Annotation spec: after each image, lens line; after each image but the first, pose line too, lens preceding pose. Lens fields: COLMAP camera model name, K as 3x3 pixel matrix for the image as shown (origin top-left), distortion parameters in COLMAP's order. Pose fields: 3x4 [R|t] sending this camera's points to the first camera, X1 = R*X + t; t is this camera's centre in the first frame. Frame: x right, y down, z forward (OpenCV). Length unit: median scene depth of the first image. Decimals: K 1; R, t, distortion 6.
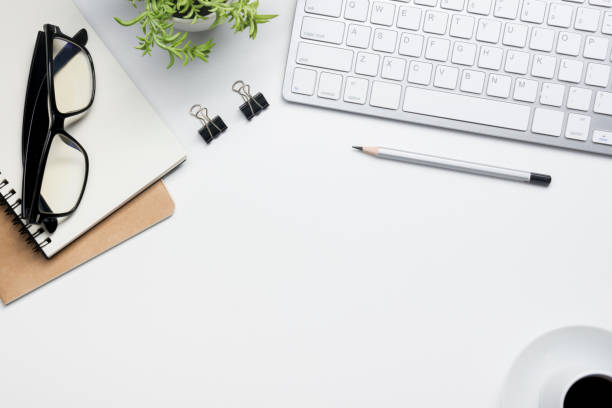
lens RADIAL K [[4265.4, 0, 307.8], [0, 4265.4, 201.7], [0, 0, 1]] dist [2.243809, 0.000000]
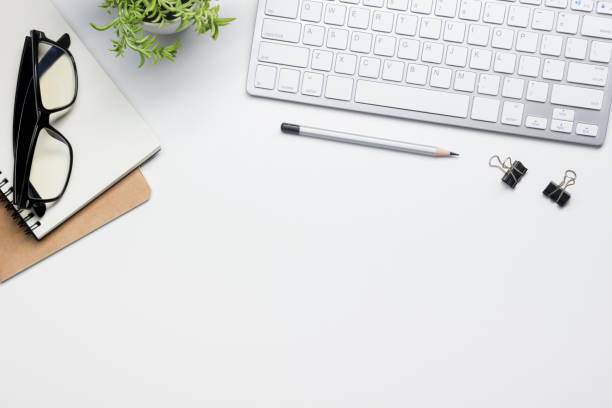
lens RADIAL K [[4265.4, 0, 305.3], [0, 4265.4, 207.8], [0, 0, 1]] dist [2.243809, 0.000000]
pose [[0.999783, -0.020807, -0.001209, 0.010342], [0.020809, 0.999783, 0.001382, 0.004668], [0.001180, -0.001407, 0.999998, -0.115768]]
